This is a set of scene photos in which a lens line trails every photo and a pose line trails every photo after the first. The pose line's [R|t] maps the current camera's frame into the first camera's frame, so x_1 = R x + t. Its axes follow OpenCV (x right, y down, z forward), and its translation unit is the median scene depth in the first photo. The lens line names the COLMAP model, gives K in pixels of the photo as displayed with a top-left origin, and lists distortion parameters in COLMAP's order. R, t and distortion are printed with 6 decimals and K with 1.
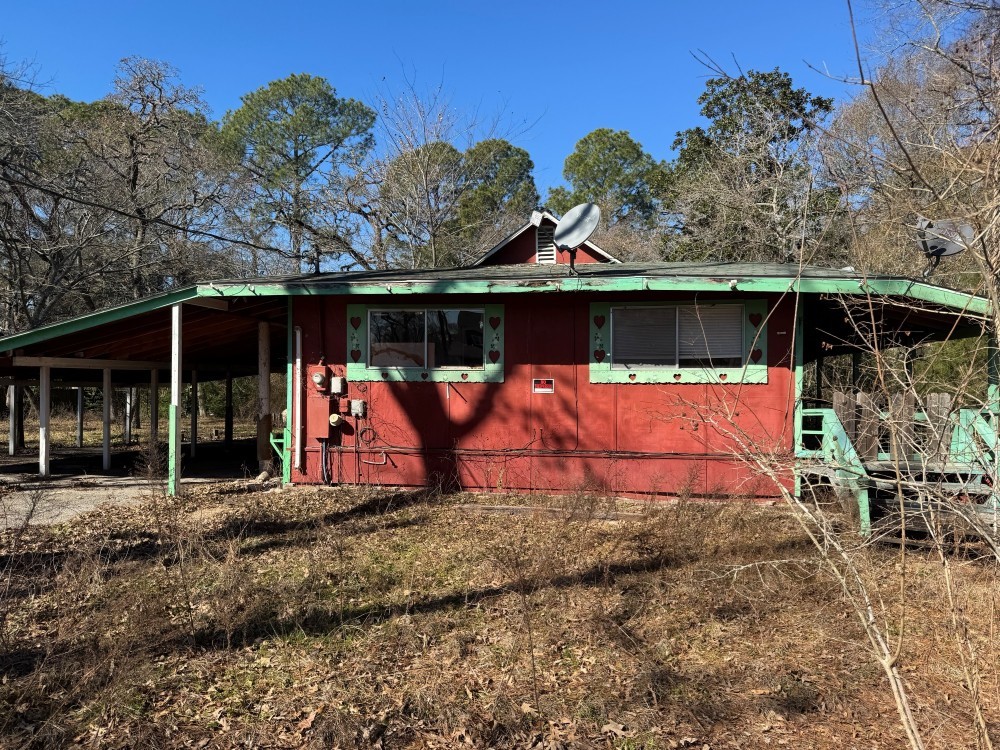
lens RADIAL K [[713.4, 0, 500.0], [0, 713.4, 375.0], [0, 0, 1]] dist [0.058552, -0.058248]
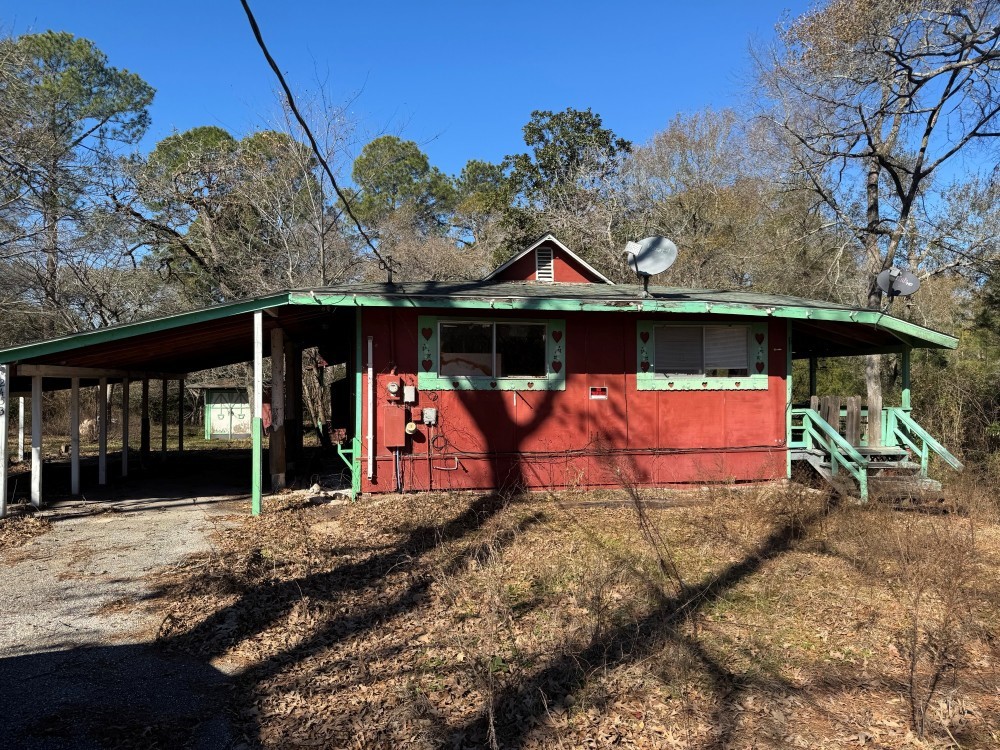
lens RADIAL K [[713.4, 0, 500.0], [0, 713.4, 375.0], [0, 0, 1]] dist [0.058552, -0.058248]
pose [[0.931388, -0.001173, 0.364027, -0.488339], [0.002620, 0.999991, -0.003480, -0.009653], [-0.364019, 0.004195, 0.931382, 0.004270]]
